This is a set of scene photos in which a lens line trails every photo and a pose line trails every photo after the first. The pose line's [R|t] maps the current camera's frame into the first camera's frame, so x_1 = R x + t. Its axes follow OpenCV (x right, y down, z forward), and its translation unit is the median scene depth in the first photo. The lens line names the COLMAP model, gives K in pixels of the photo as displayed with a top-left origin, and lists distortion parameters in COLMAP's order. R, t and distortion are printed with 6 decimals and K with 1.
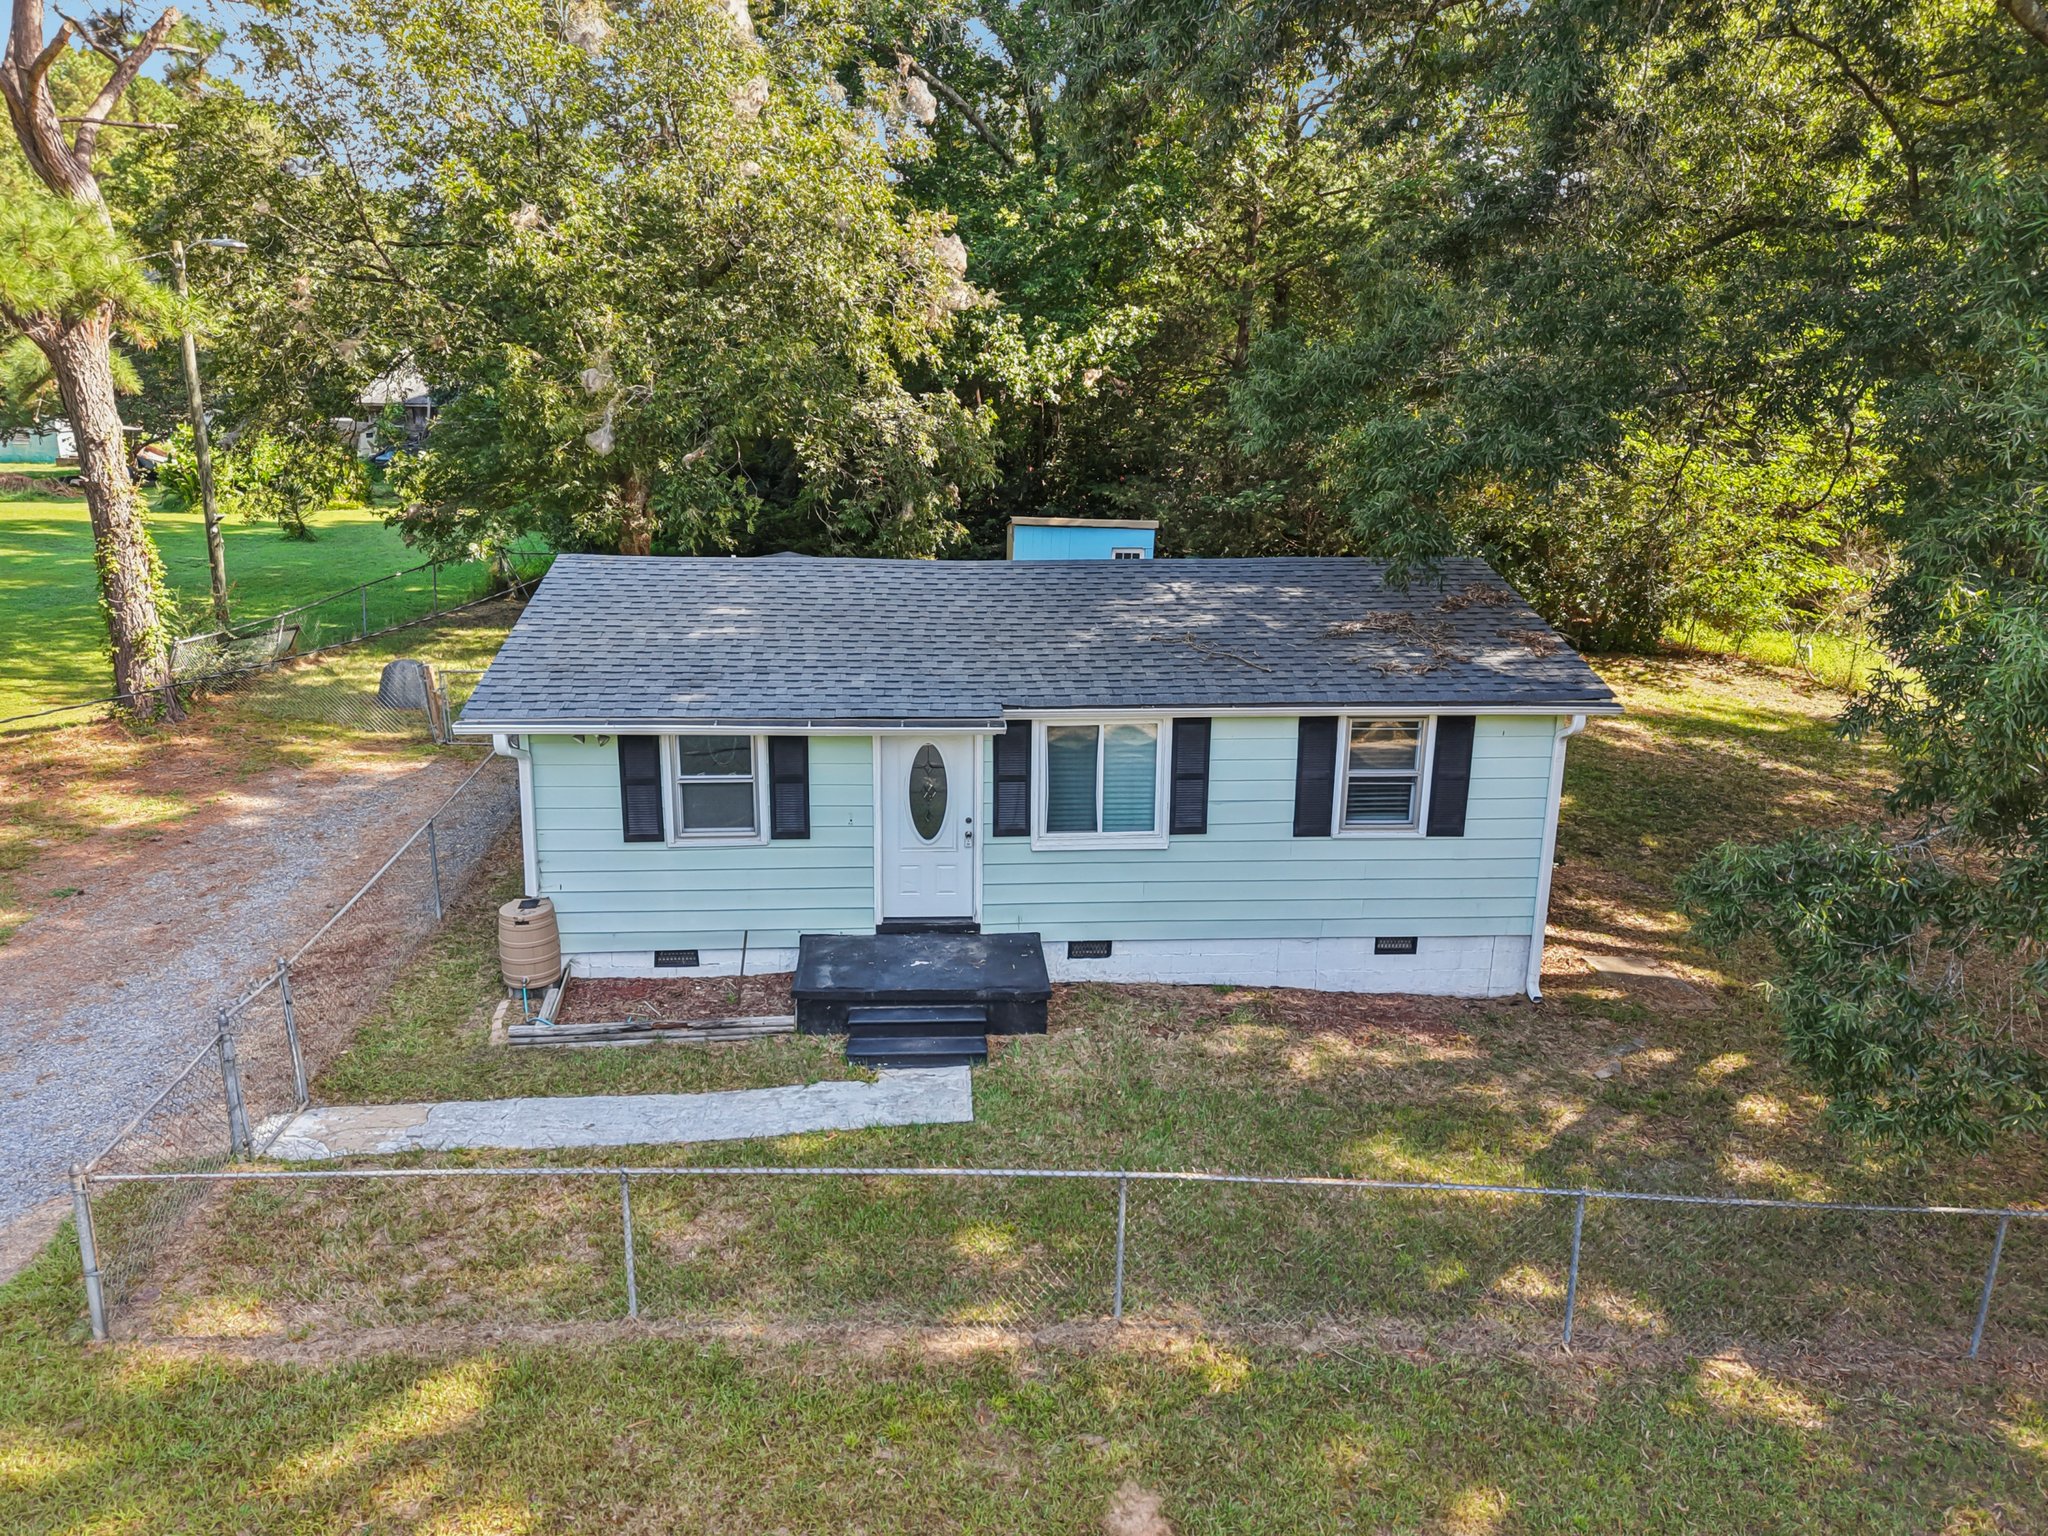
lens RADIAL K [[1366.9, 0, 992.1], [0, 1366.9, 777.3], [0, 0, 1]] dist [0.018859, -0.008846]
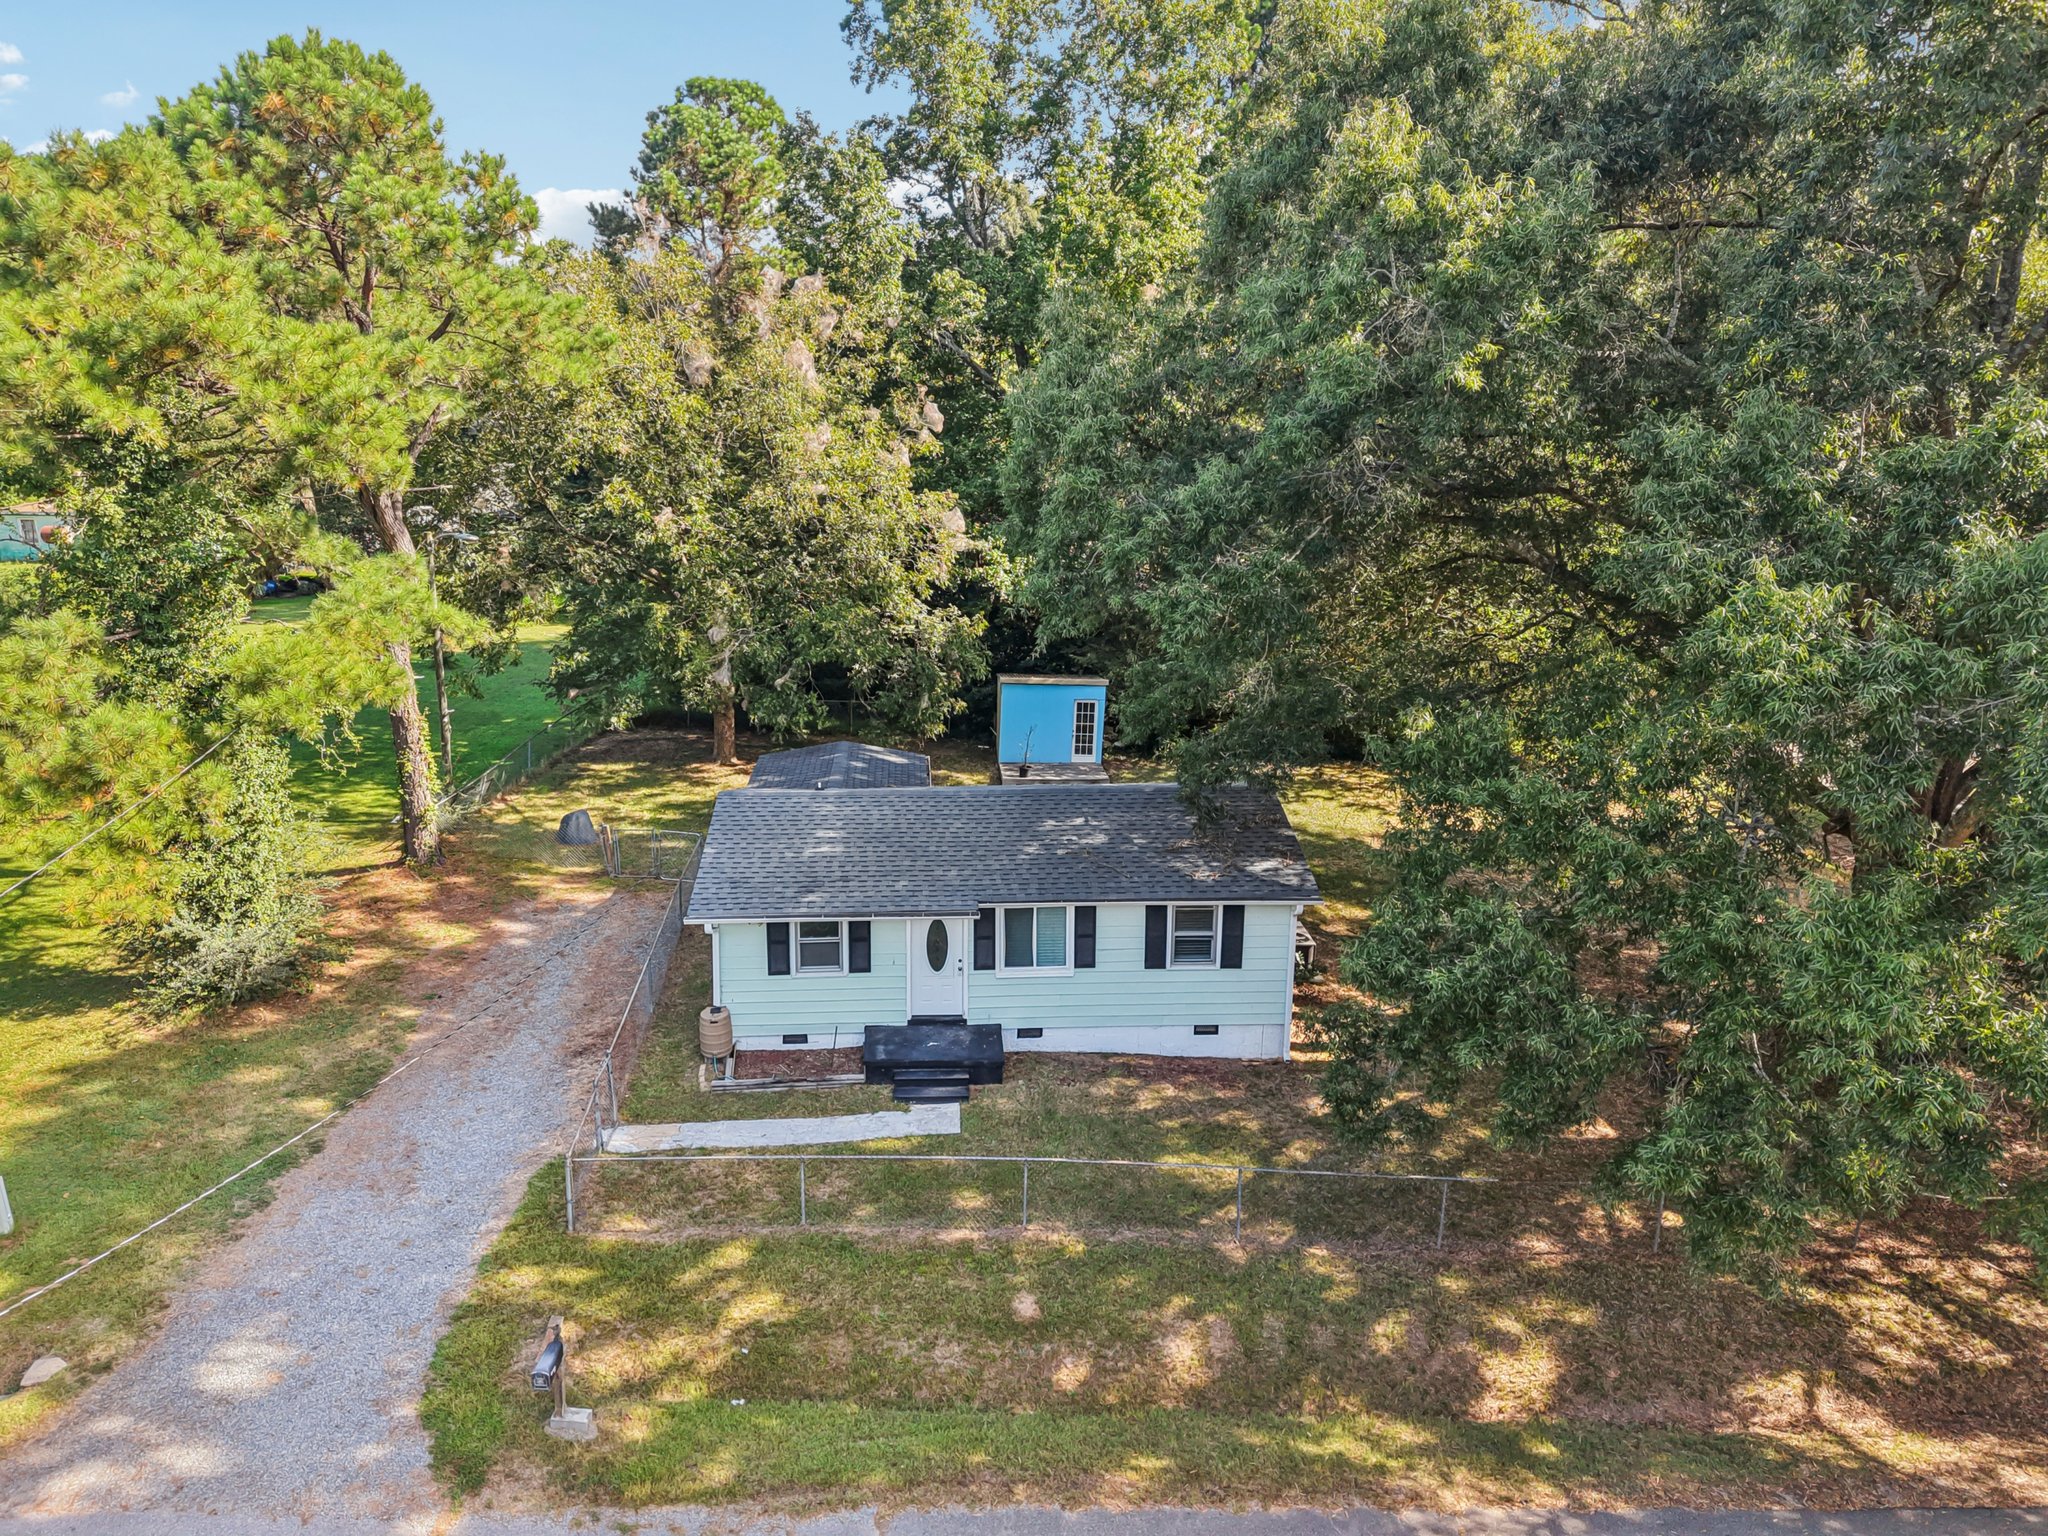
lens RADIAL K [[1366.9, 0, 1002.0], [0, 1366.9, 751.0], [0, 0, 1]] dist [0.018859, -0.008846]
pose [[1.000000, 0.000326, 0.000393, 0.036226], [-0.000319, 0.999850, -0.017341, -0.210135], [-0.000399, 0.017341, 0.999850, -0.778606]]
